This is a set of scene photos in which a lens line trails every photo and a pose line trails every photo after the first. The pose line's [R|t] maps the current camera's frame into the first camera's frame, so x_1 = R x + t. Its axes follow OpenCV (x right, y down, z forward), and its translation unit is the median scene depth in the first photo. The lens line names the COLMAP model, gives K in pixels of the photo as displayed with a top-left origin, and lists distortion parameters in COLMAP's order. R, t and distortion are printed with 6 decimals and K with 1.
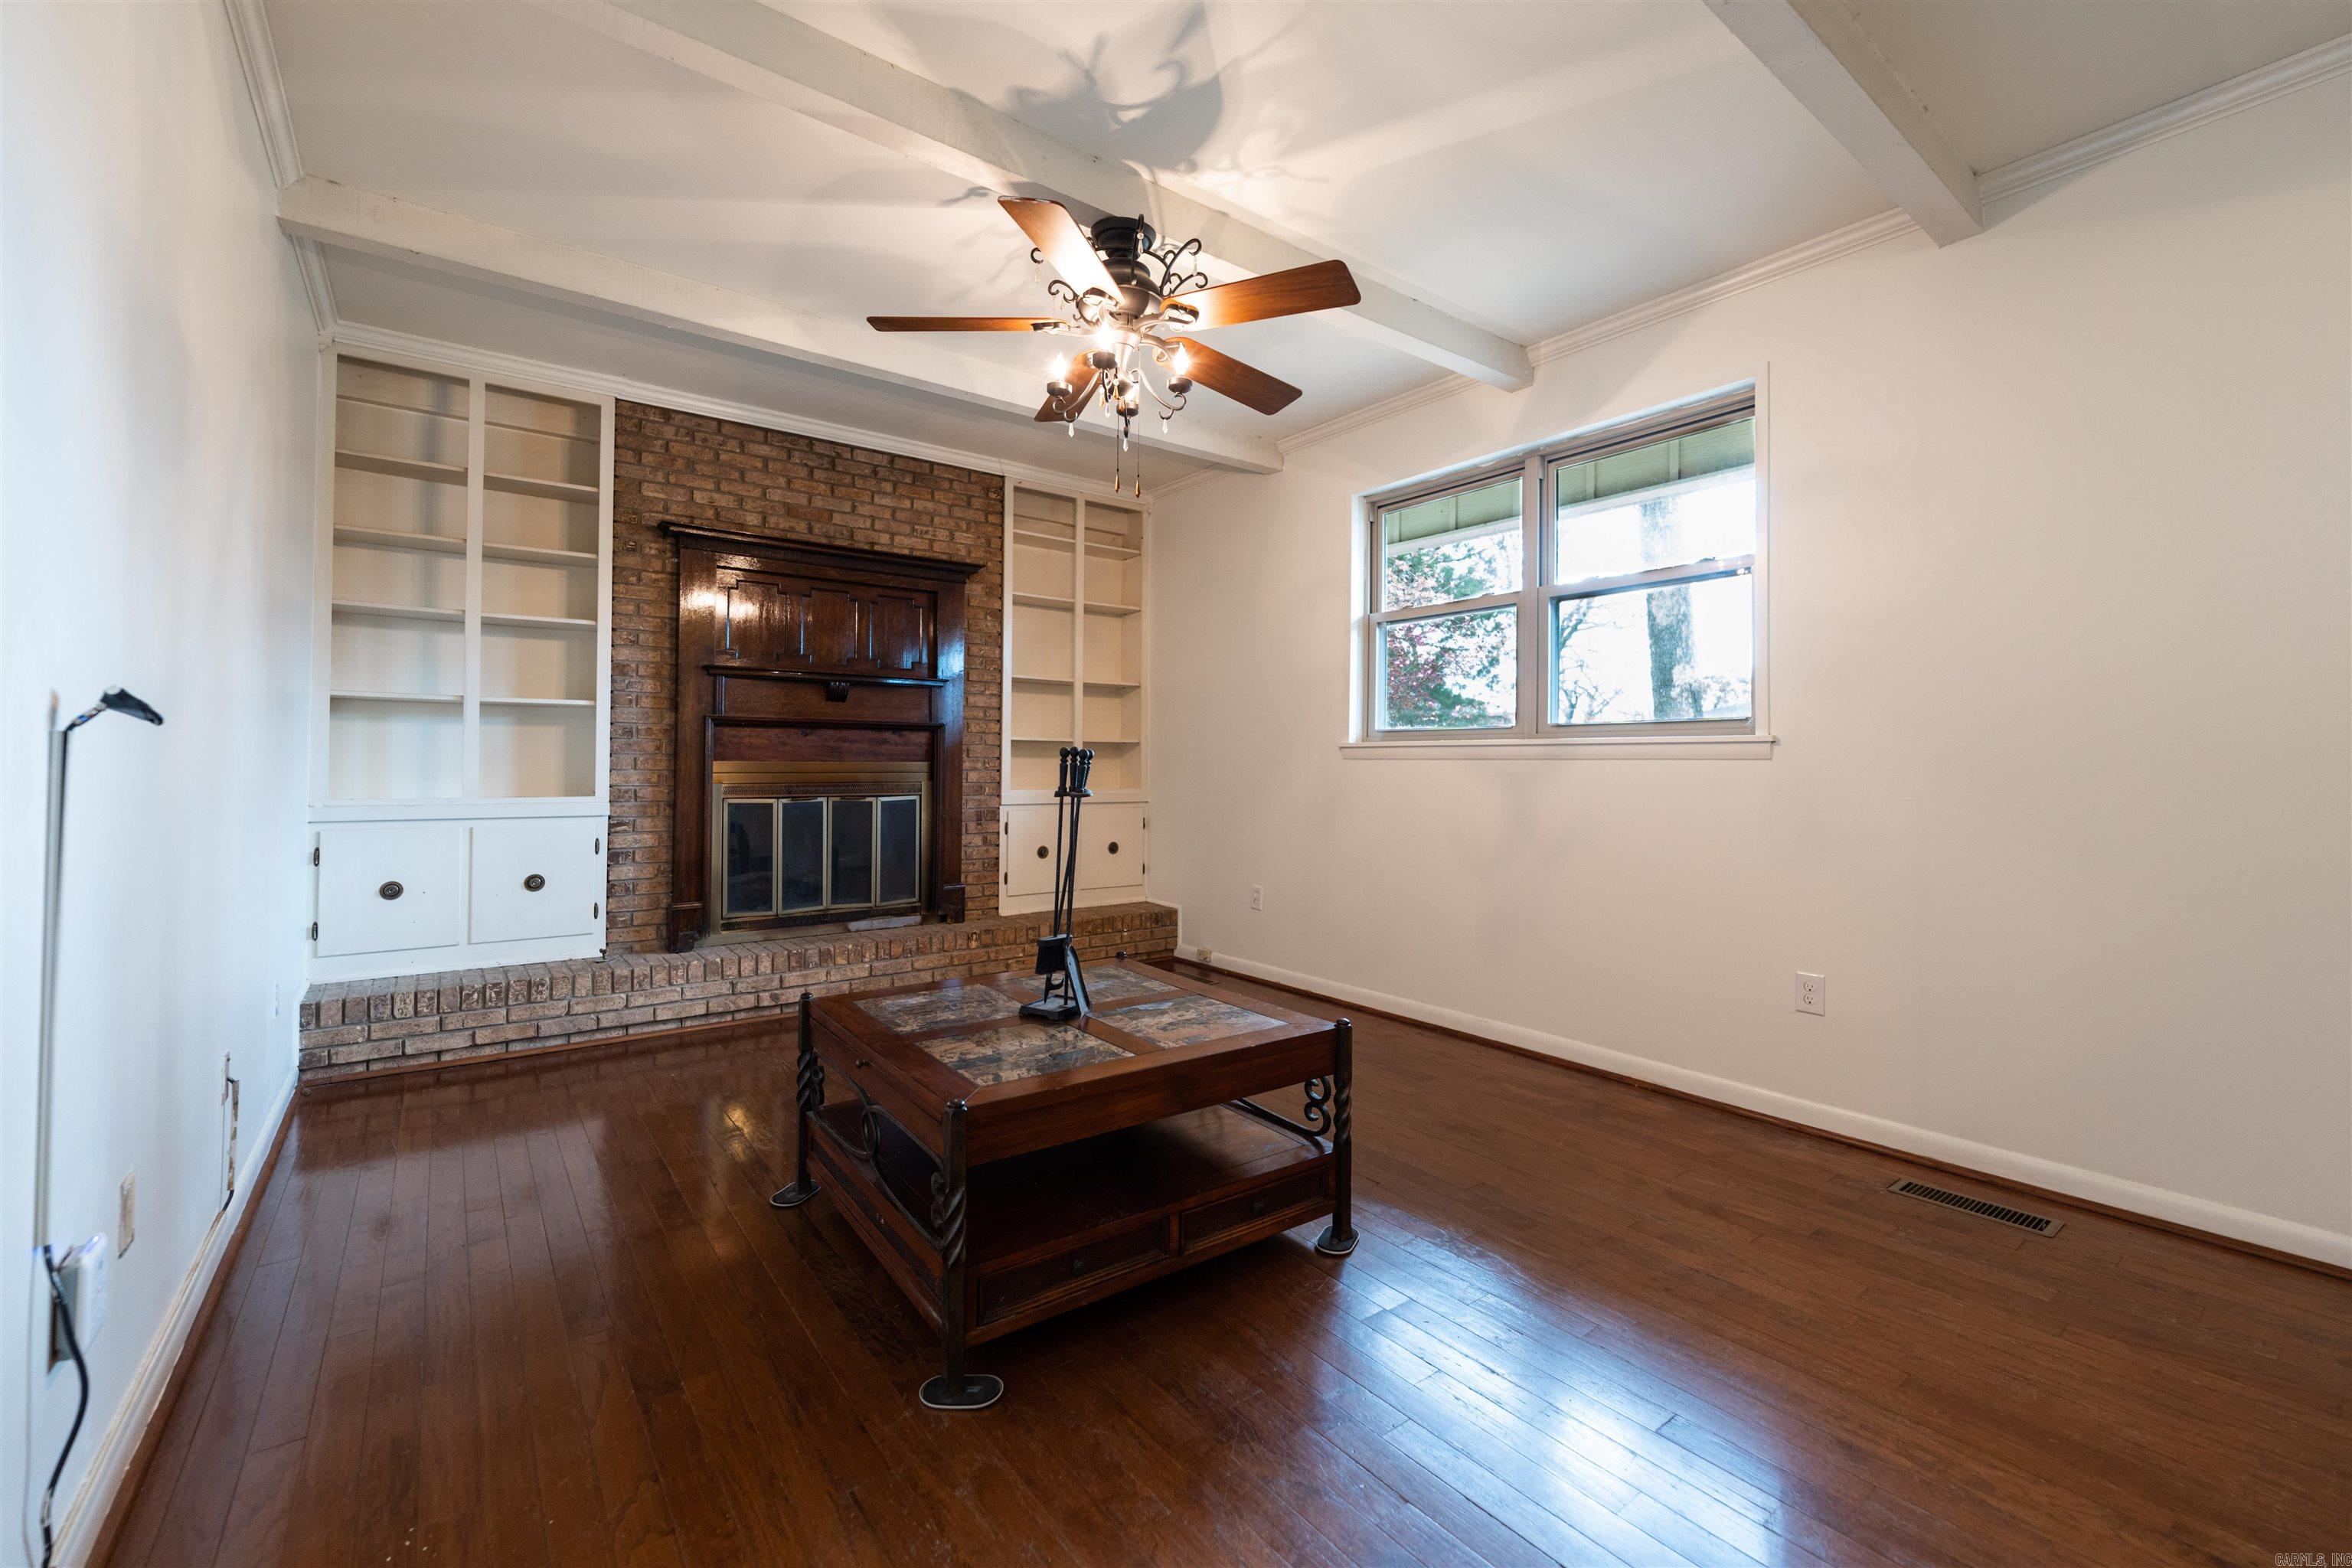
lens RADIAL K [[967.2, 0, 1168.9], [0, 967.2, 746.1], [0, 0, 1]] dist [0.001404, -0.000337]
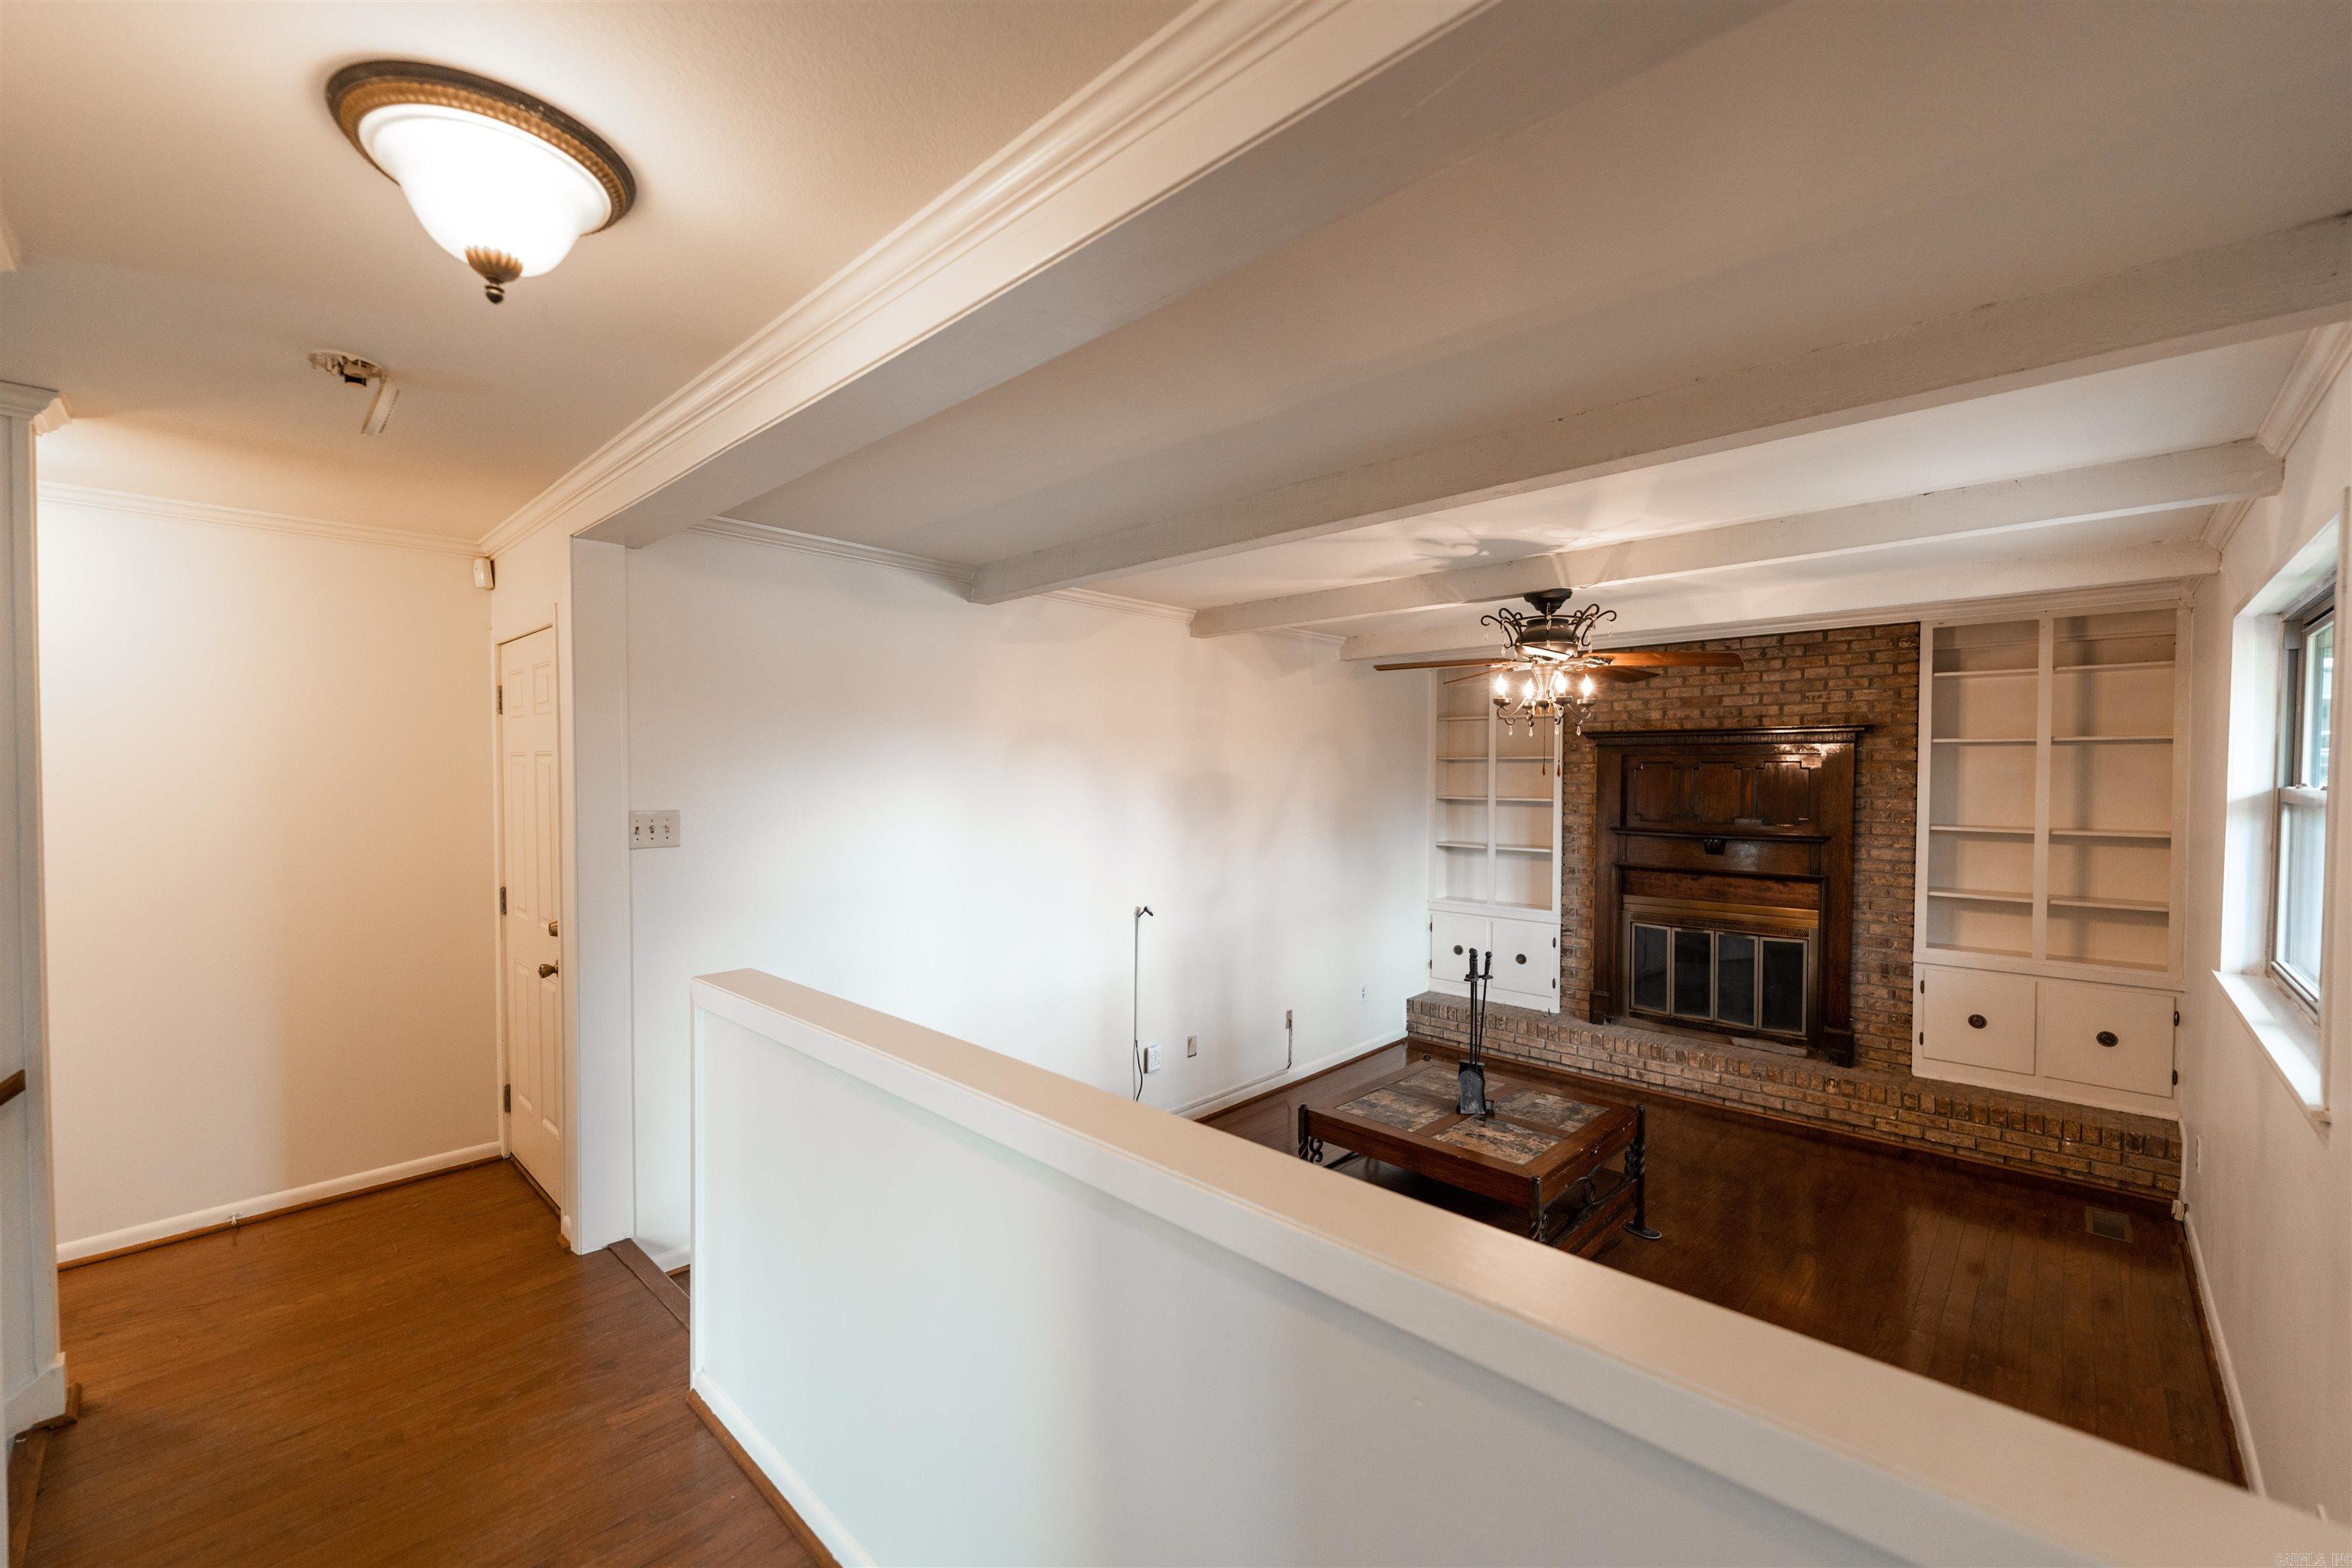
lens RADIAL K [[932.2, 0, 1176.0], [0, 932.2, 784.0], [0, 0, 1]] dist [-0.003361, -0.000585]
pose [[0.171422, 0.002413, -0.985195, 0.743440], [0.013719, 0.999894, 0.004836, -0.159104], [0.985102, -0.014345, 0.171371, 0.131105]]
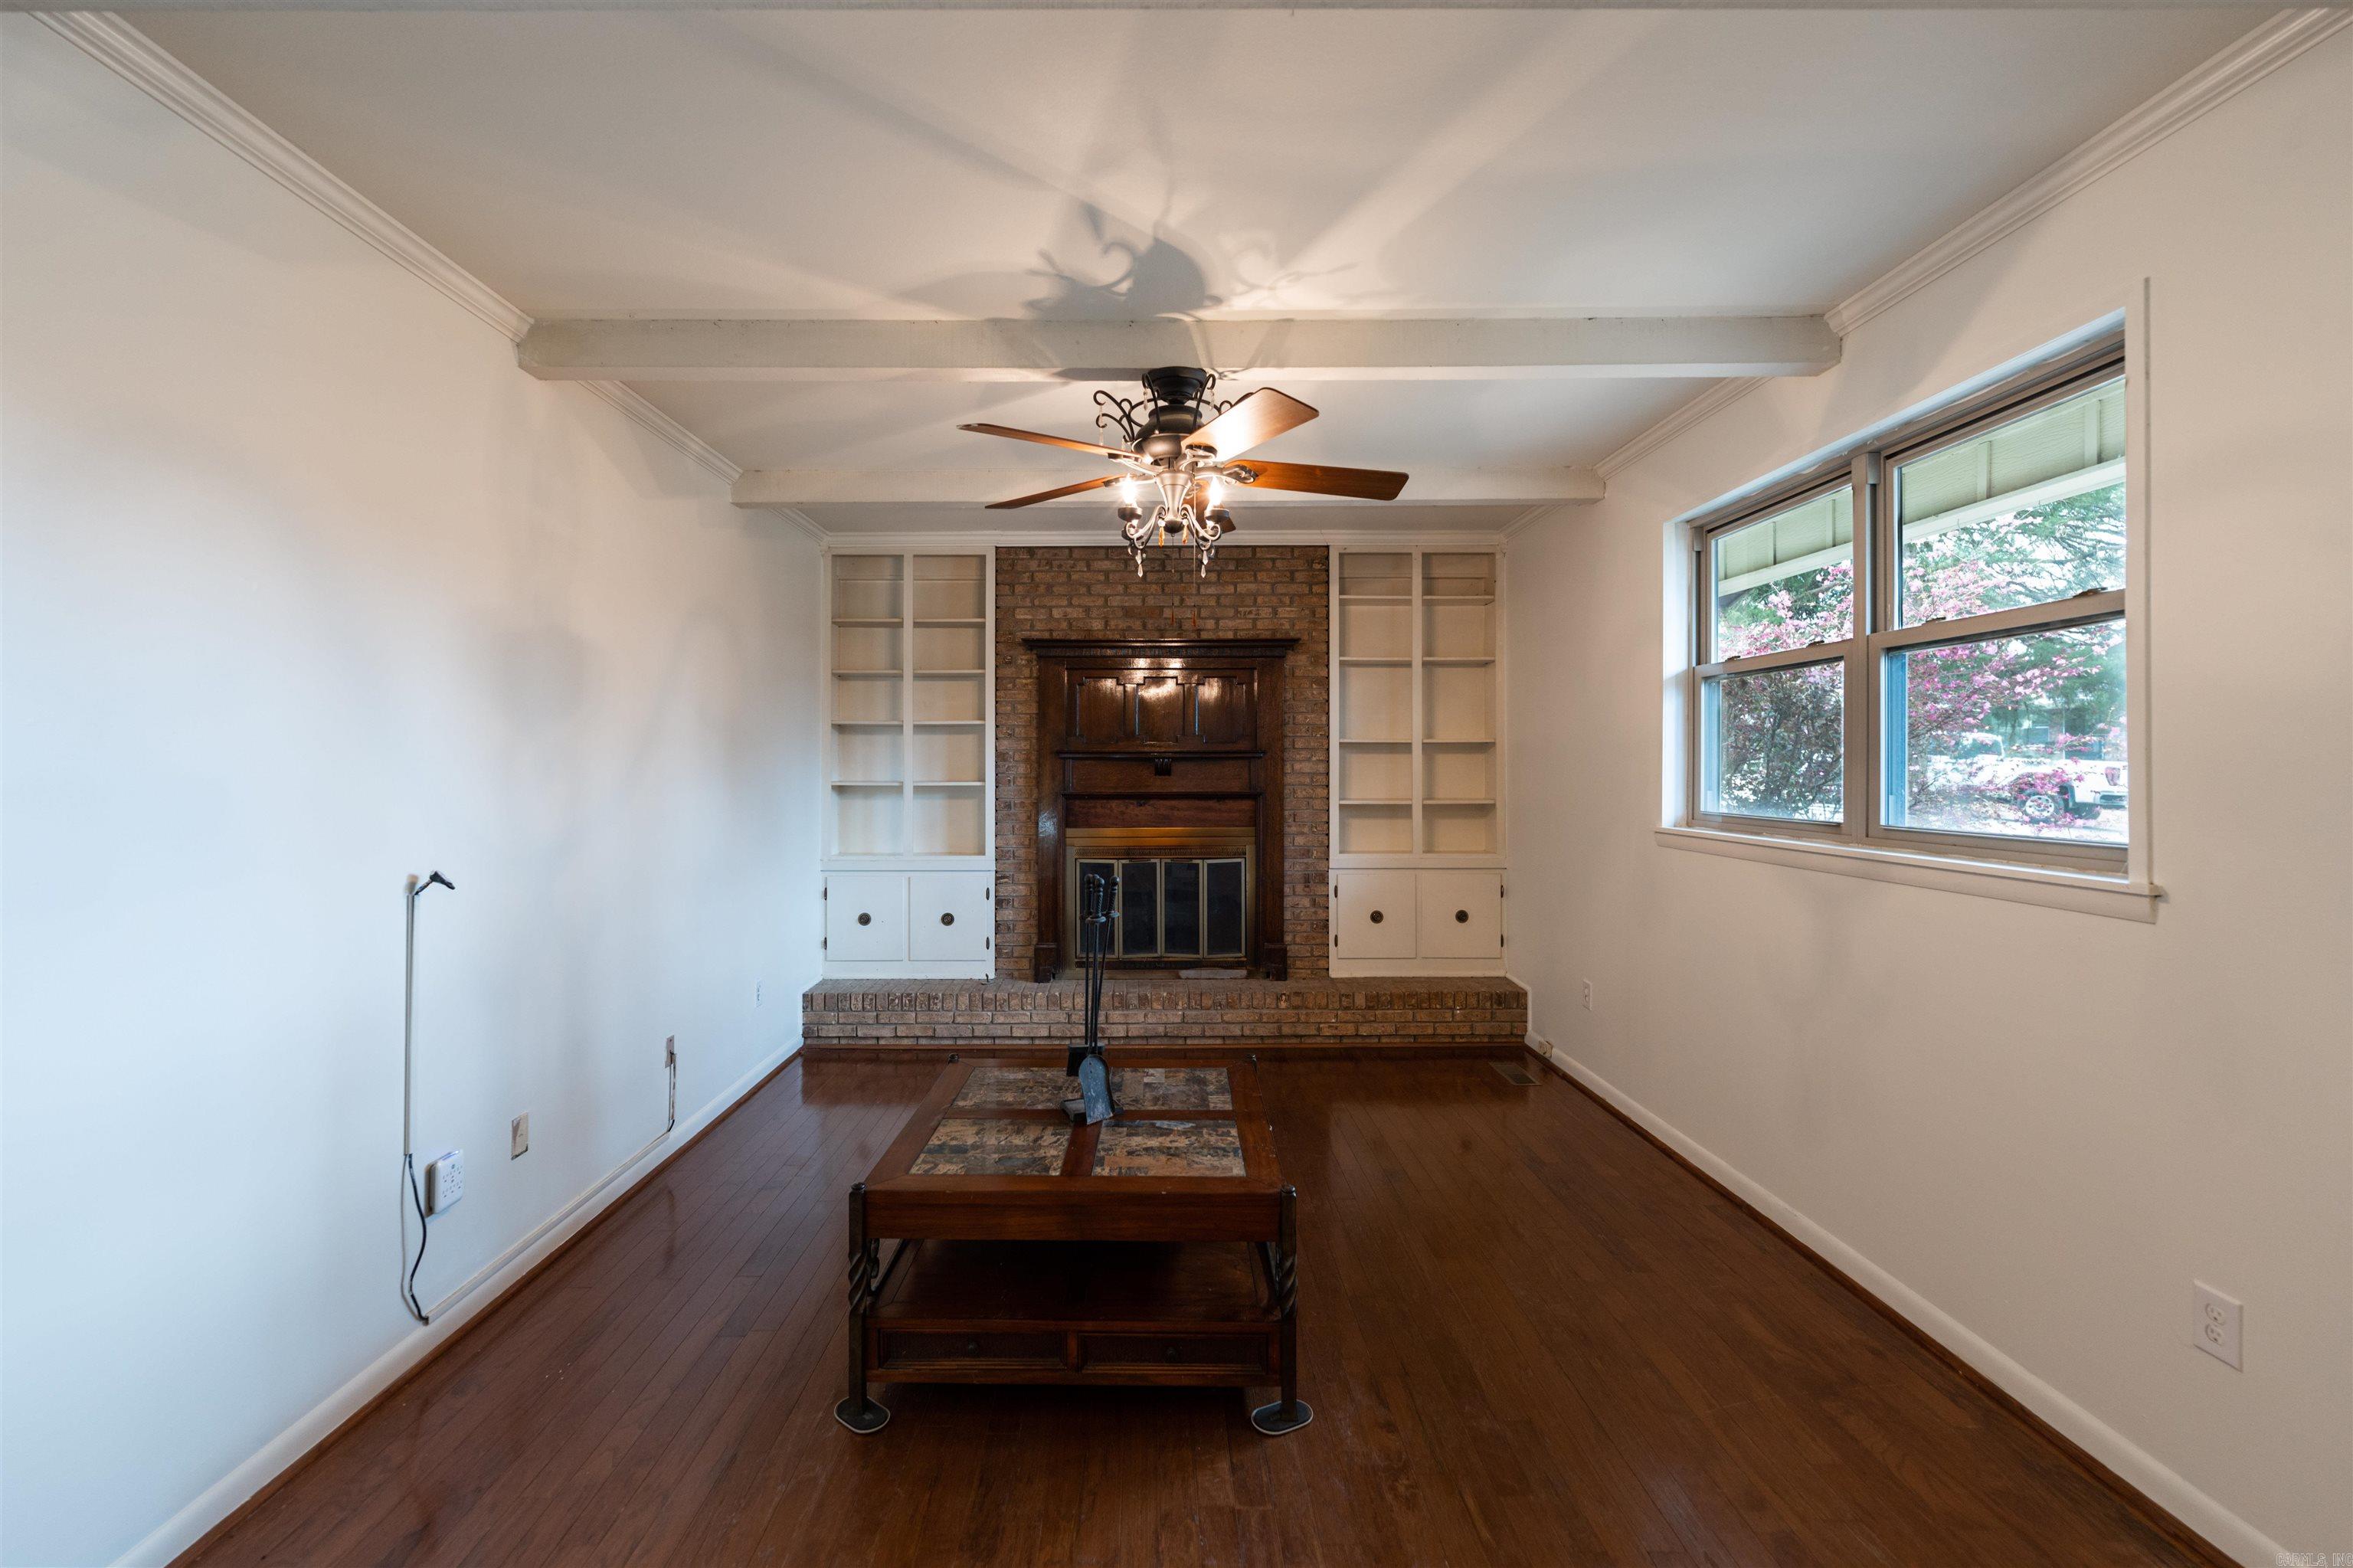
lens RADIAL K [[956.1, 0, 1140.4], [0, 956.1, 754.2], [0, 0, 1]] dist [-0.000833, -0.000616]
pose [[0.800809, -0.016369, -0.598695, 0.326209], [0.018125, 0.999831, -0.003093, -0.072023], [0.598645, -0.008374, 0.800971, 0.087511]]
